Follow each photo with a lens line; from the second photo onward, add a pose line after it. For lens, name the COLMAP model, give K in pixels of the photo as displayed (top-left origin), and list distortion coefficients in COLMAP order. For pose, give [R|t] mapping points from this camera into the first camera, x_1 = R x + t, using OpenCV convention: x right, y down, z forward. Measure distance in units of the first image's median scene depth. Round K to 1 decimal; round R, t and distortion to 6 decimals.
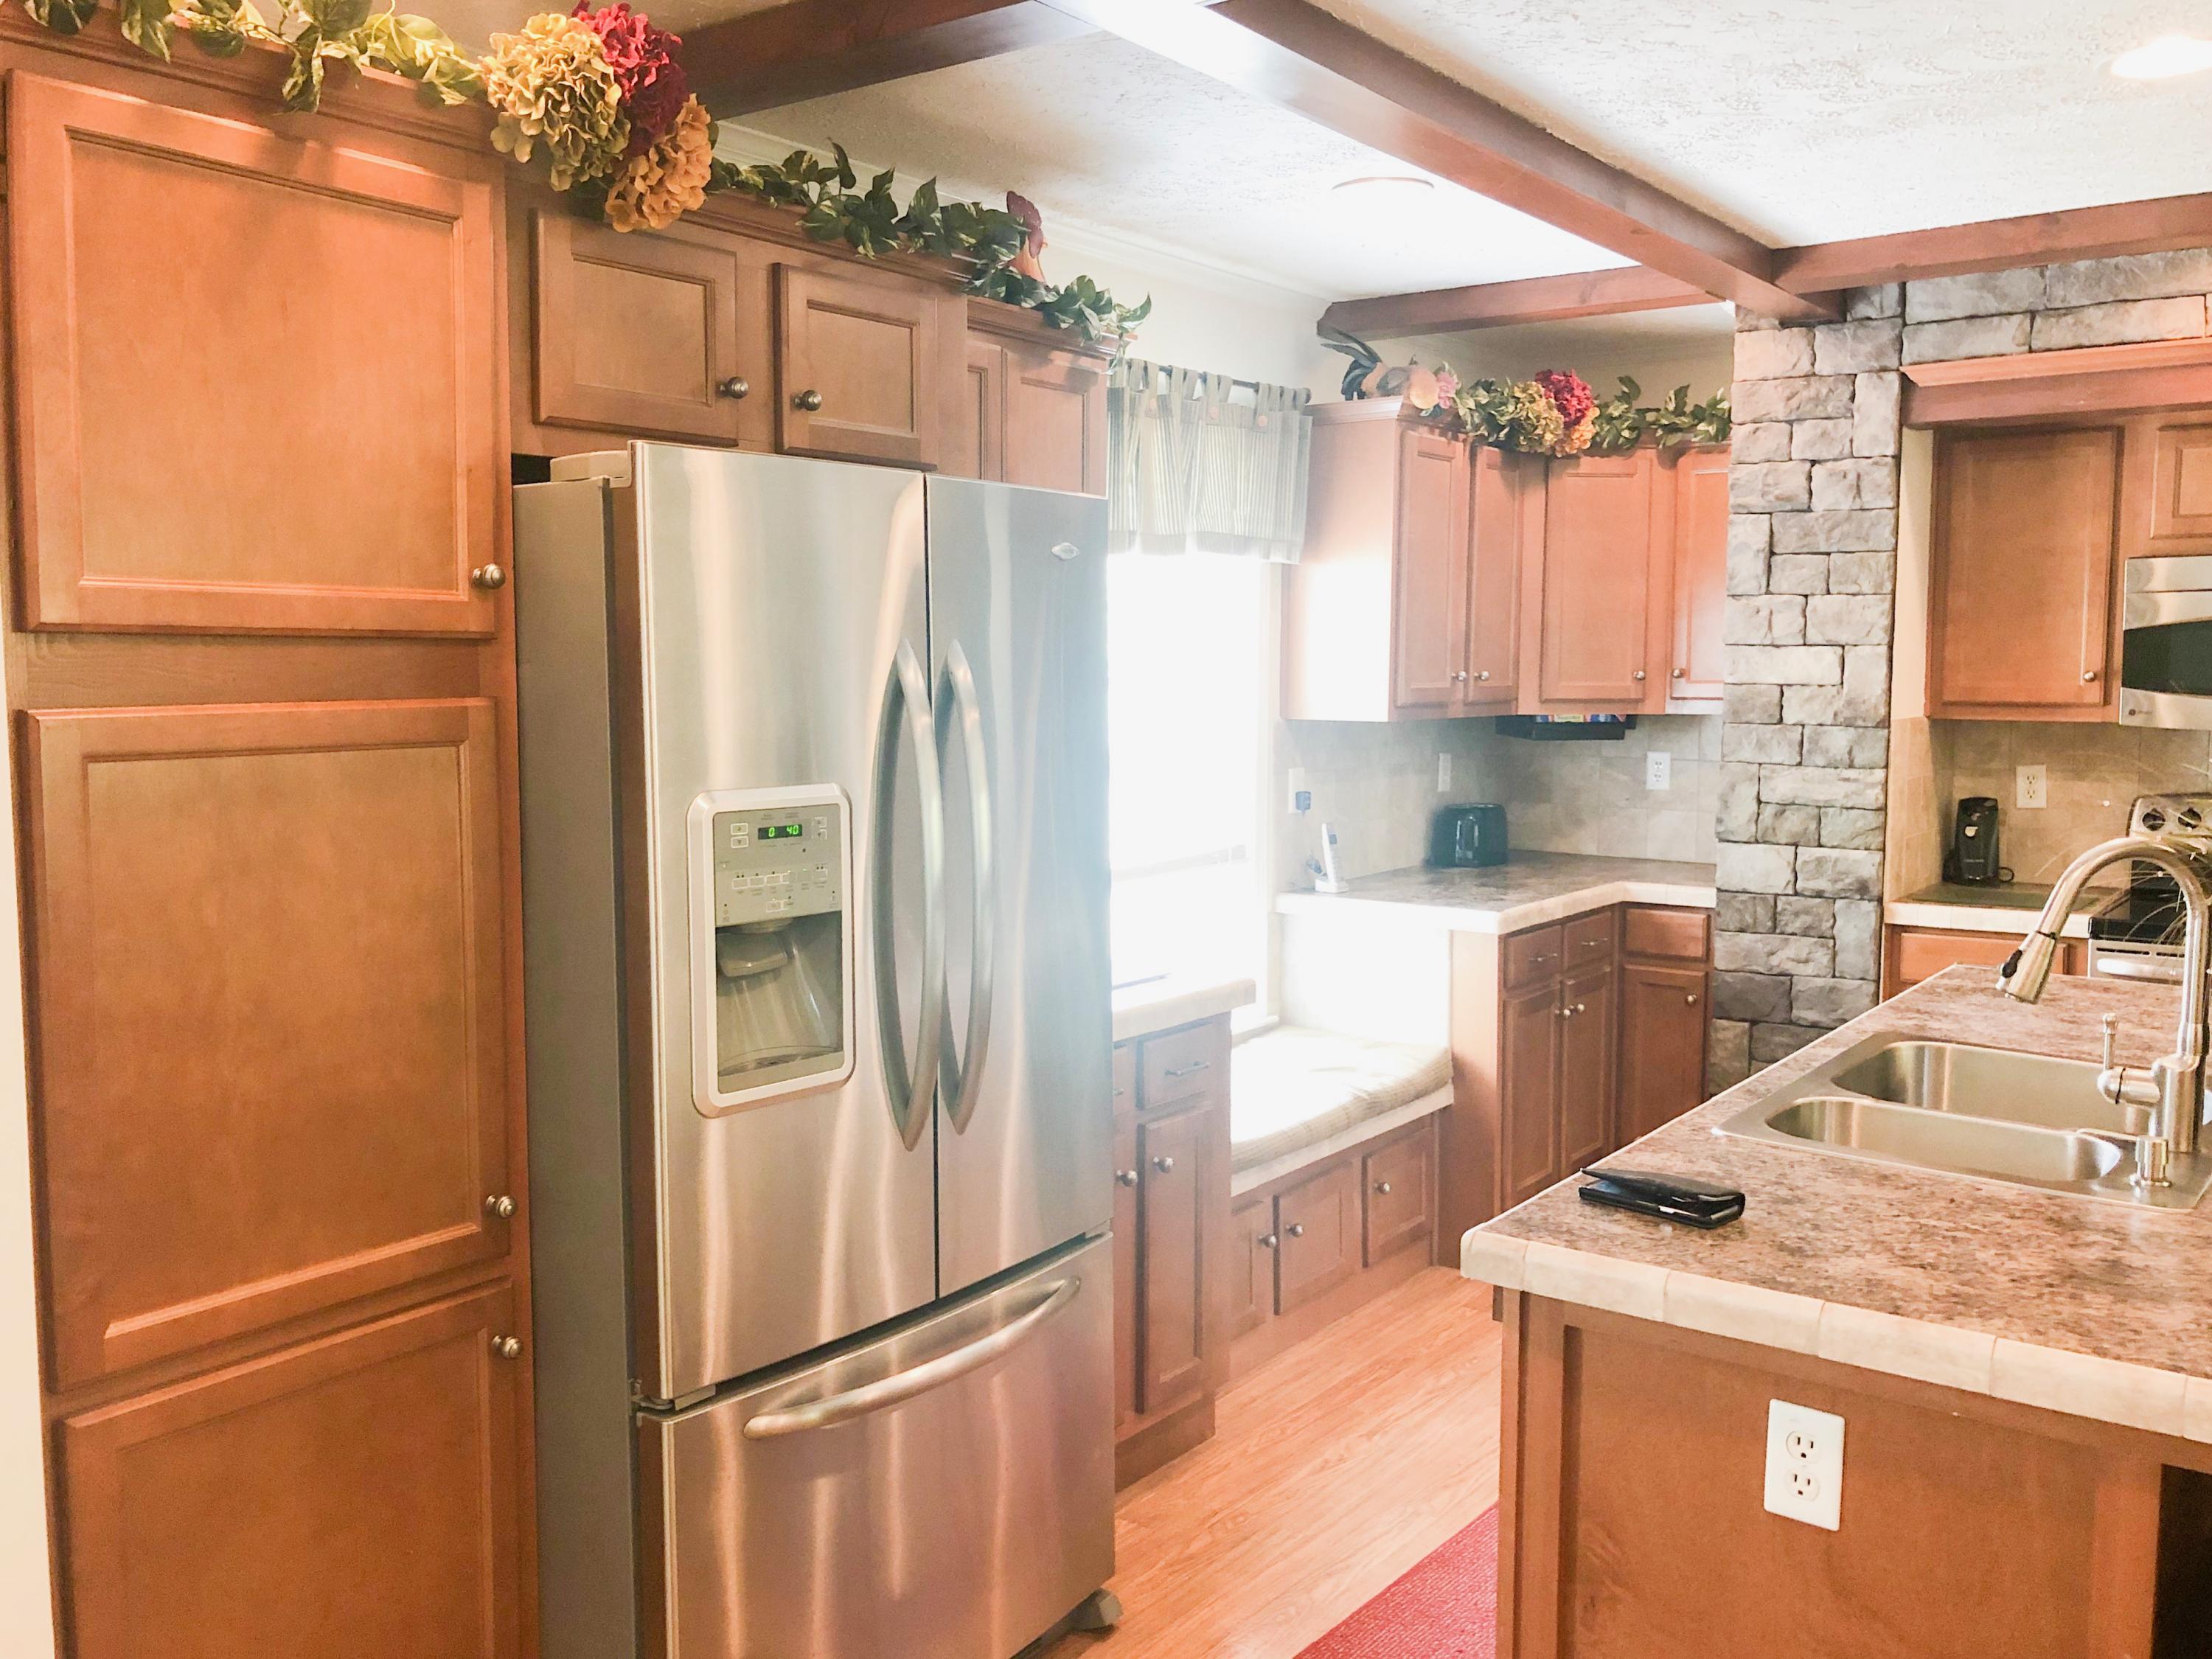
lens RADIAL K [[1921.9, 0, 1089.3], [0, 1921.9, 819.9], [0, 0, 1]] dist [0.016838, 0.003858]
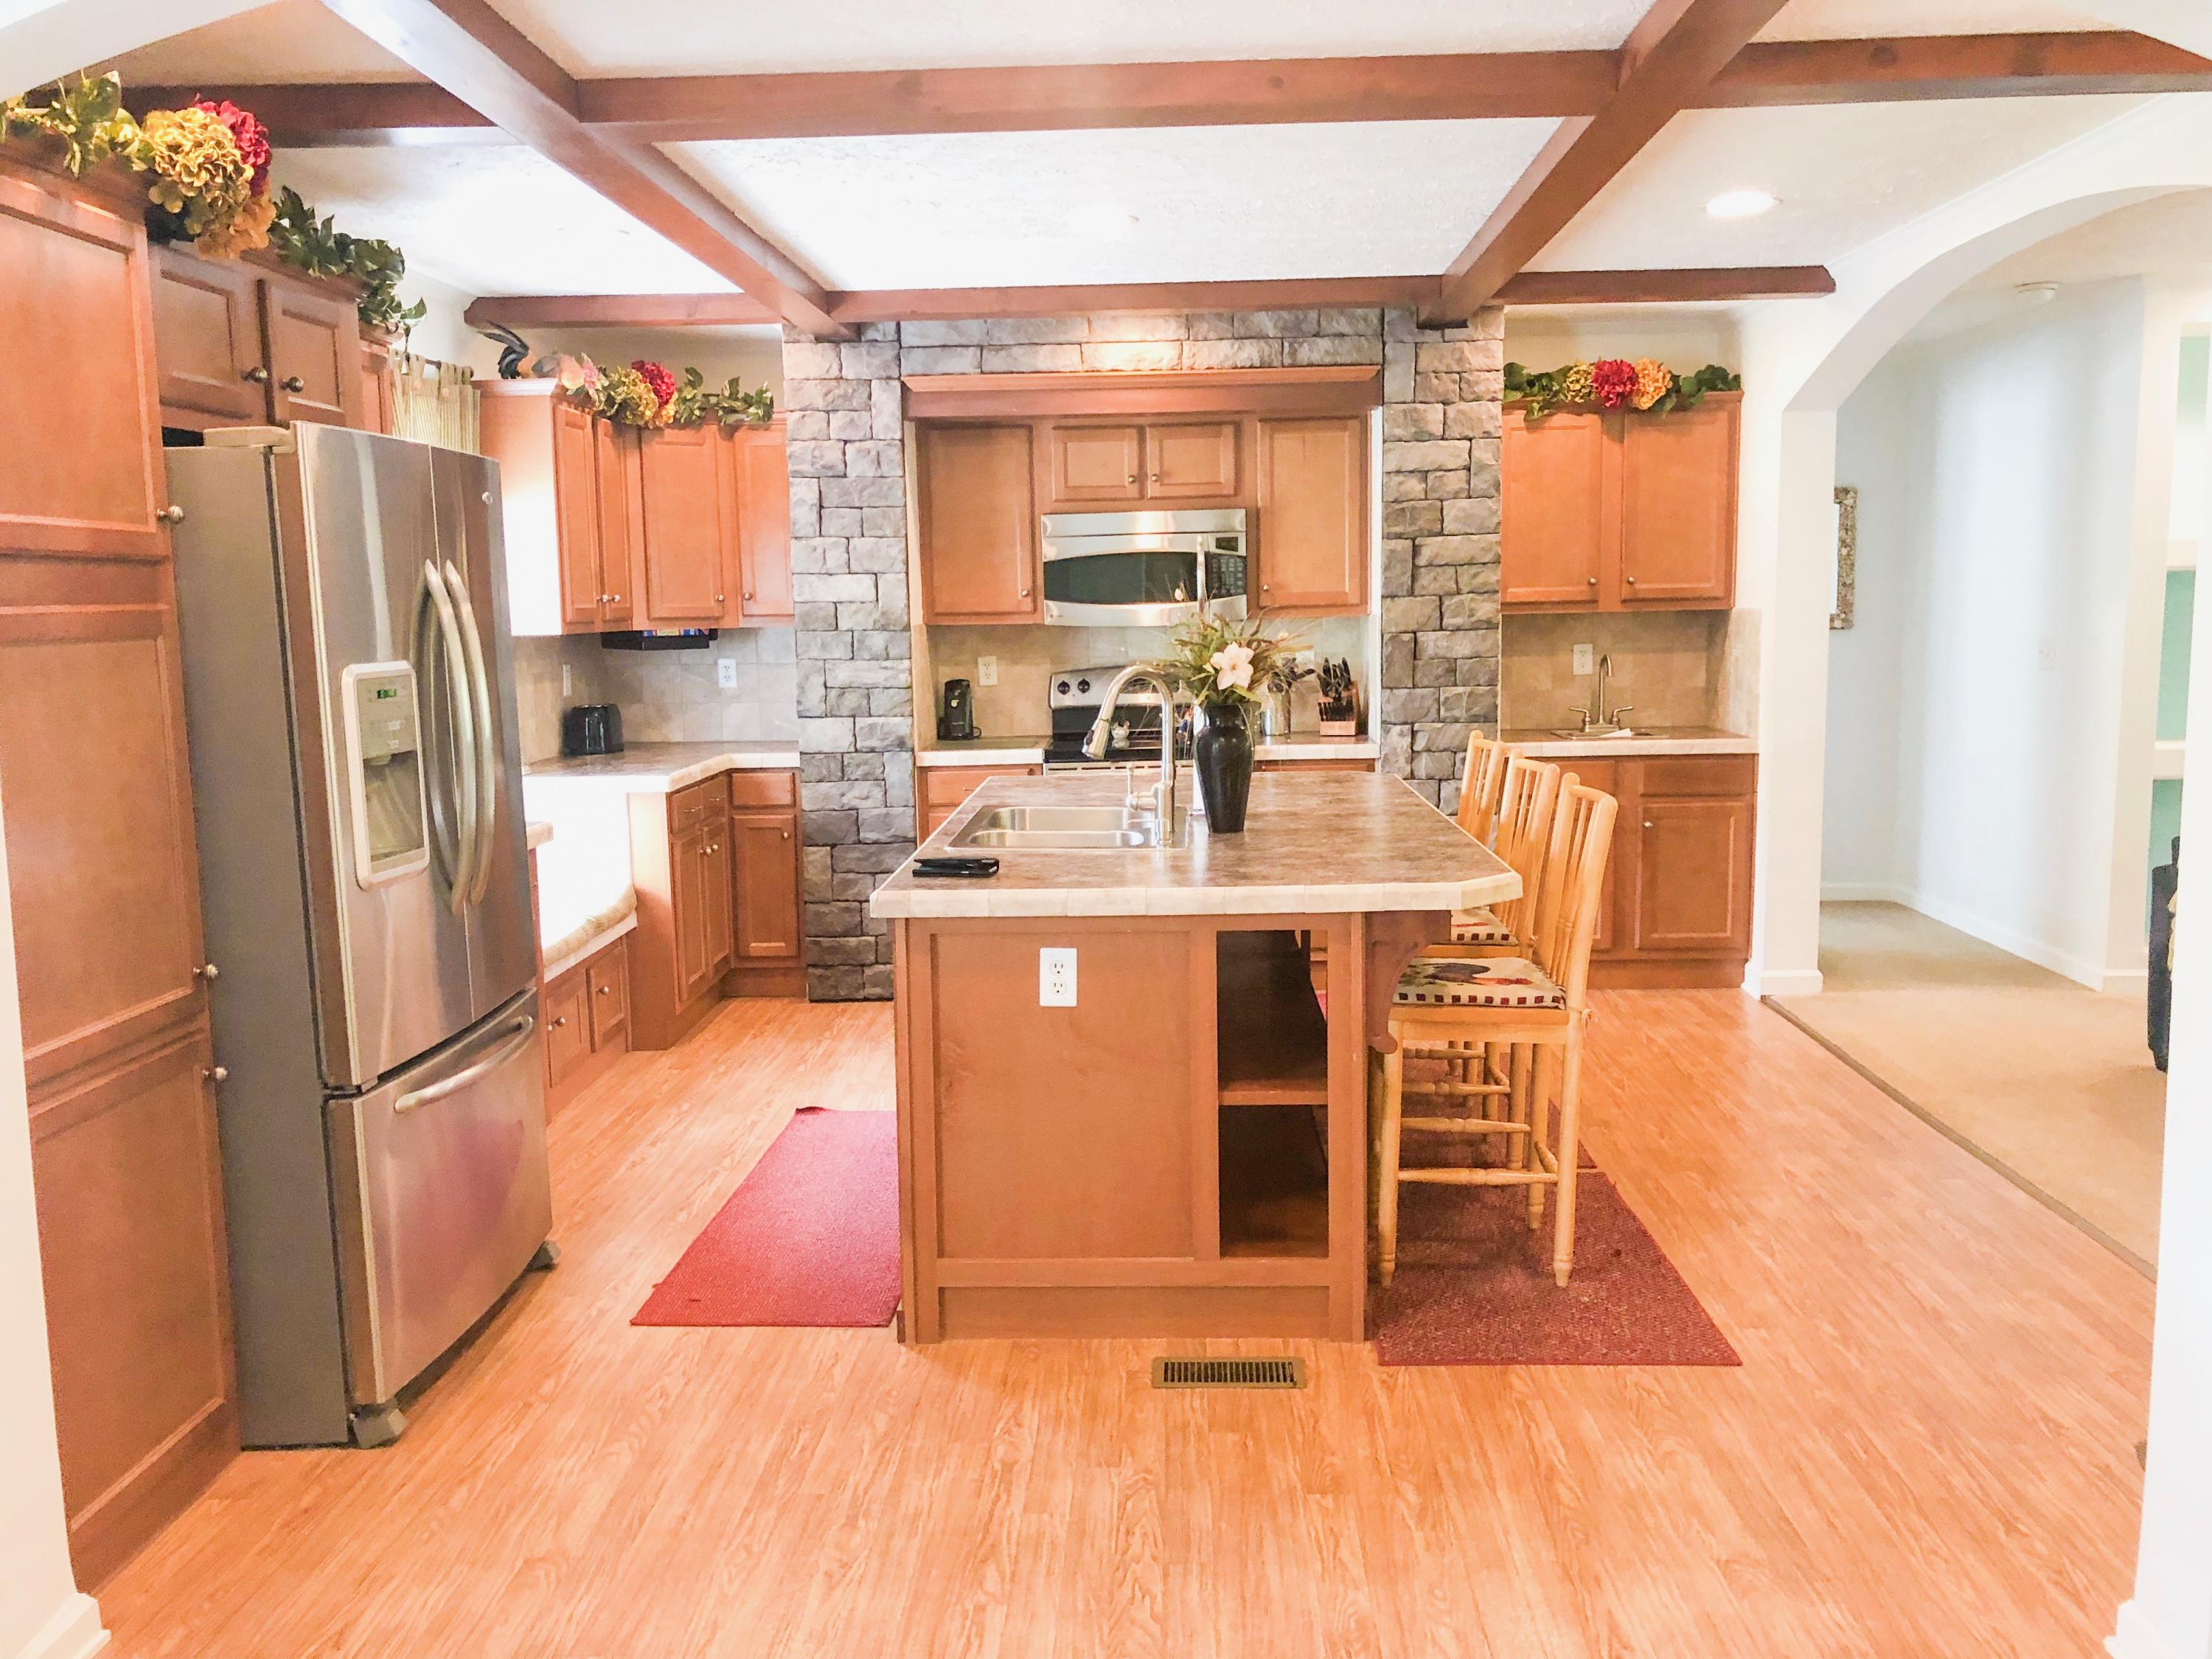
lens RADIAL K [[1921.9, 0, 1131.9], [0, 1921.9, 875.7], [0, 0, 1]] dist [0.016838, 0.003858]
pose [[0.813858, -0.099329, 0.572511, -0.293742], [0.068287, 0.994803, 0.075520, 0.038167], [-0.577037, -0.022368, 0.816412, -0.276564]]
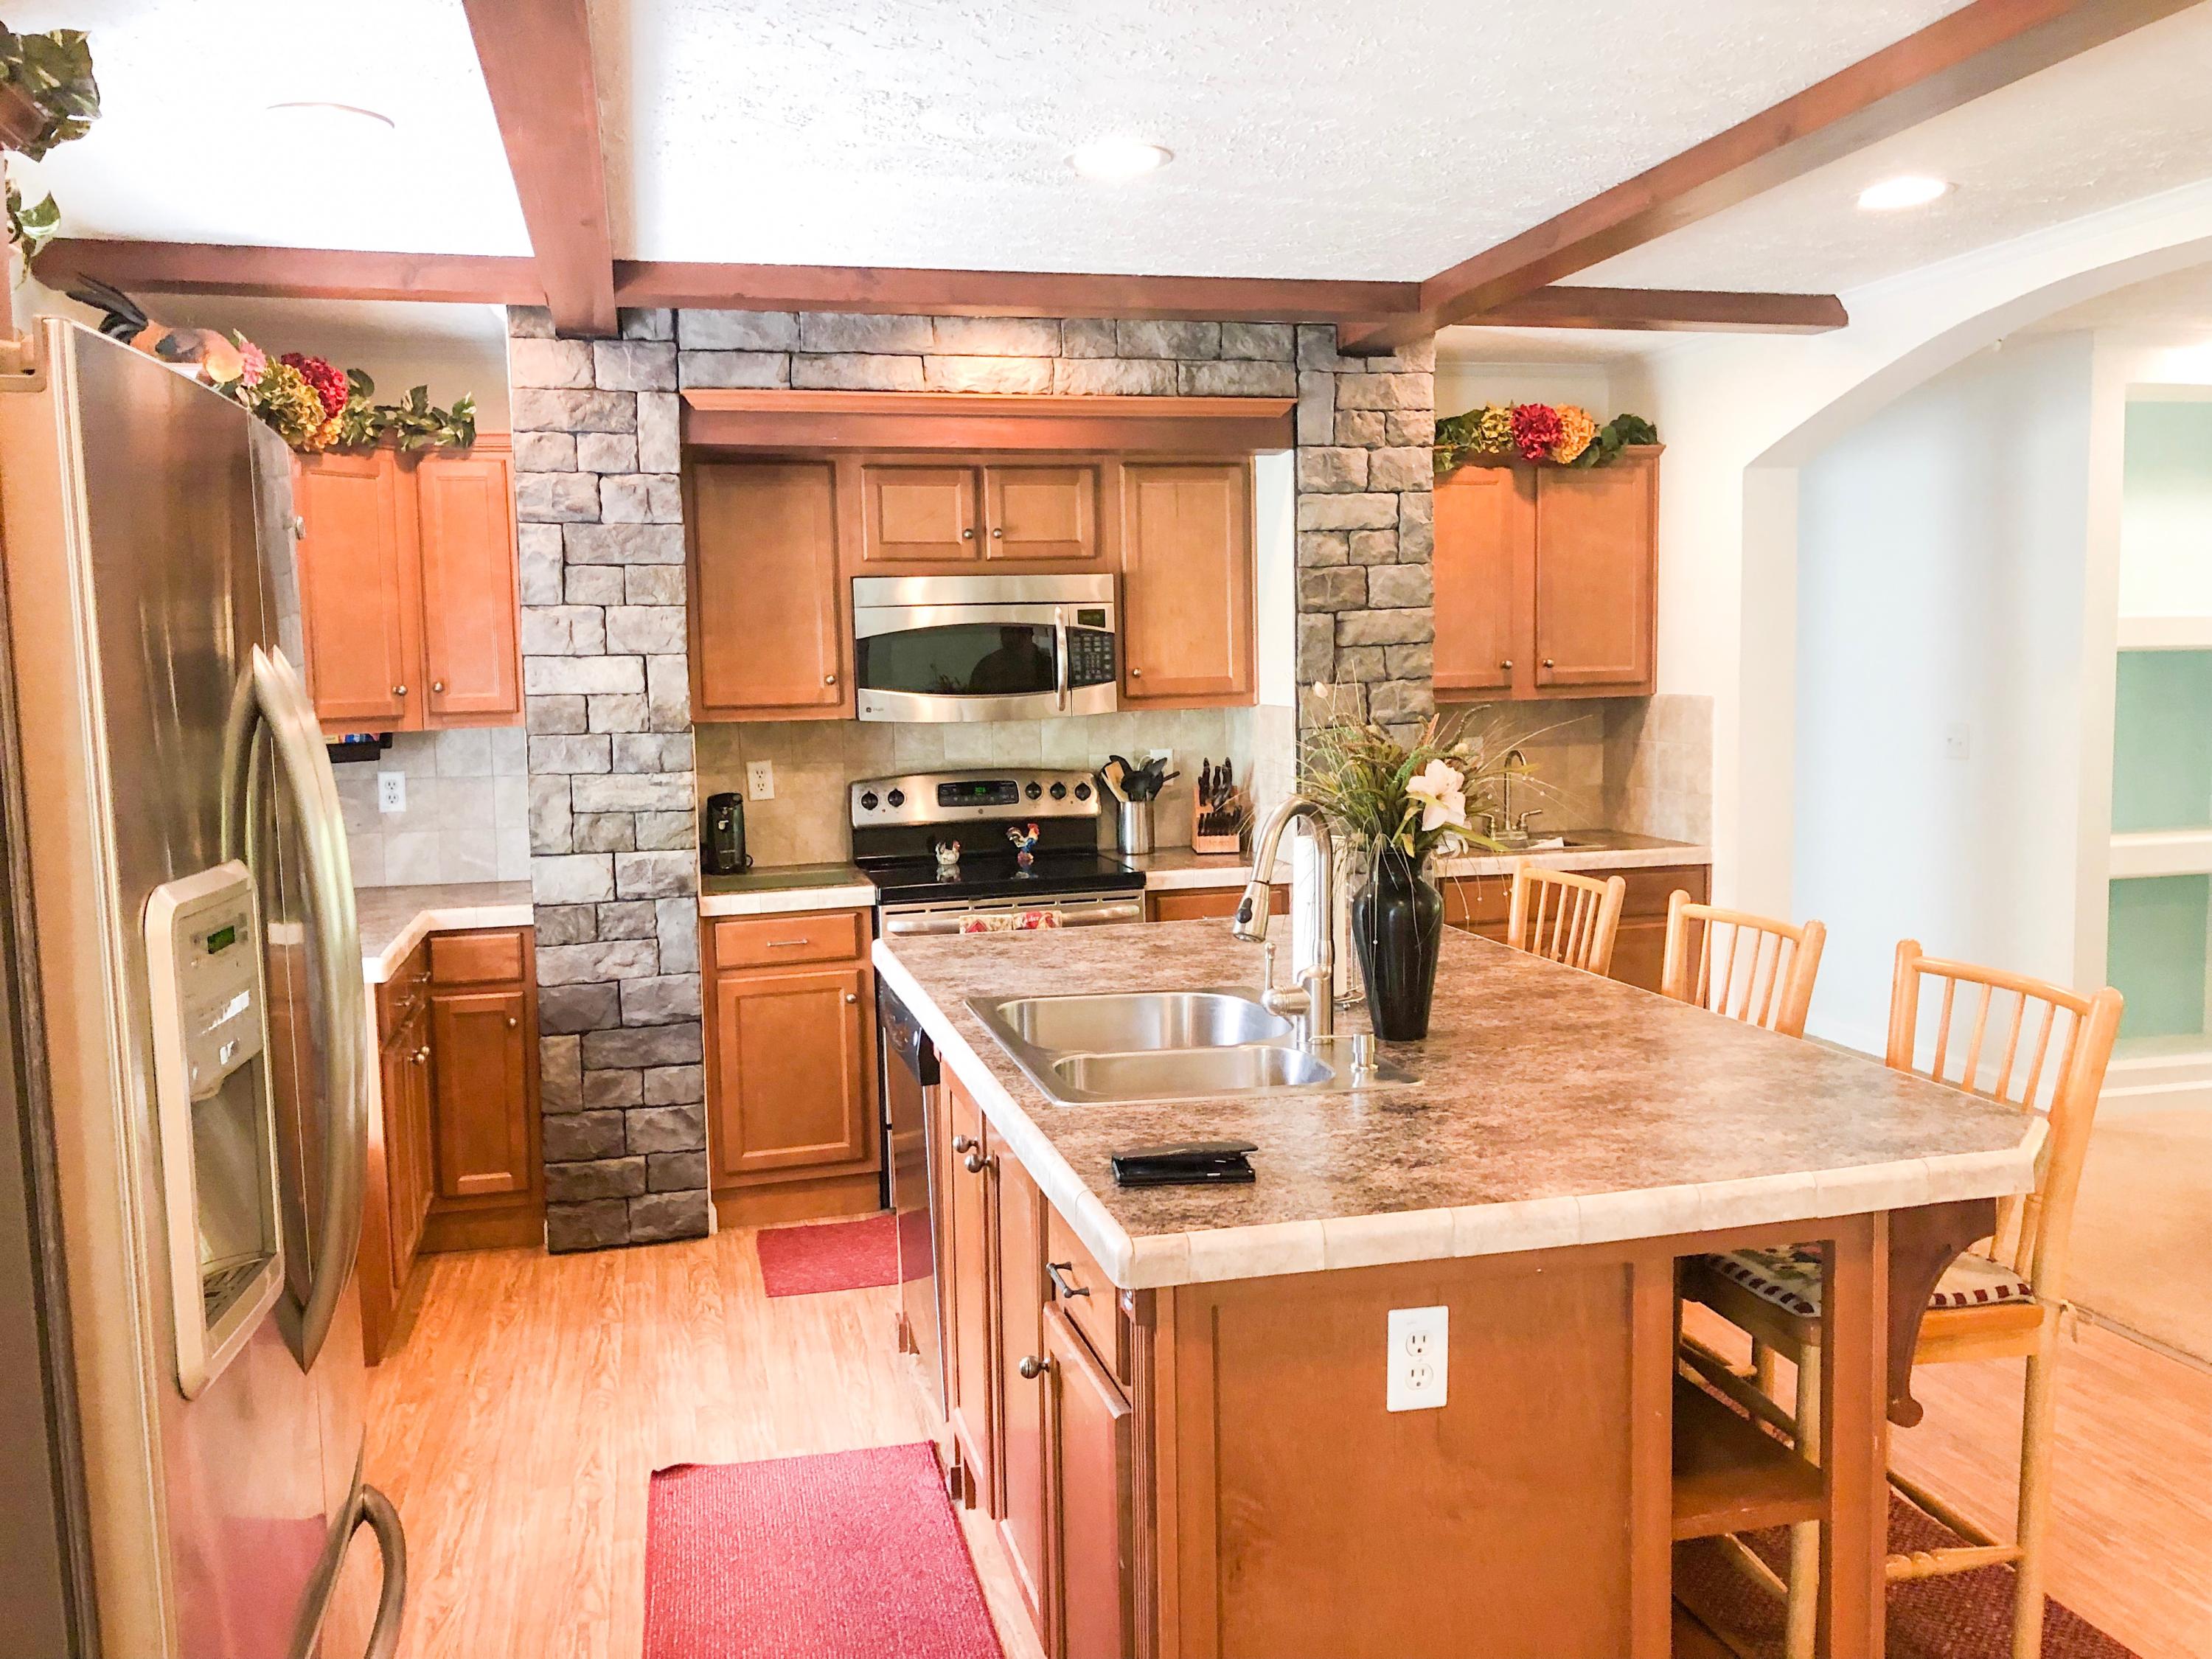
lens RADIAL K [[1857.1, 0, 1098.3], [0, 1857.1, 821.1], [0, 0, 1]] dist [0.012895, -0.036824]
pose [[0.619395, -0.081346, 0.780854, -0.246681], [0.088092, 0.995538, 0.033833, -0.014066], [-0.780122, 0.047831, 0.623797, 0.195614]]
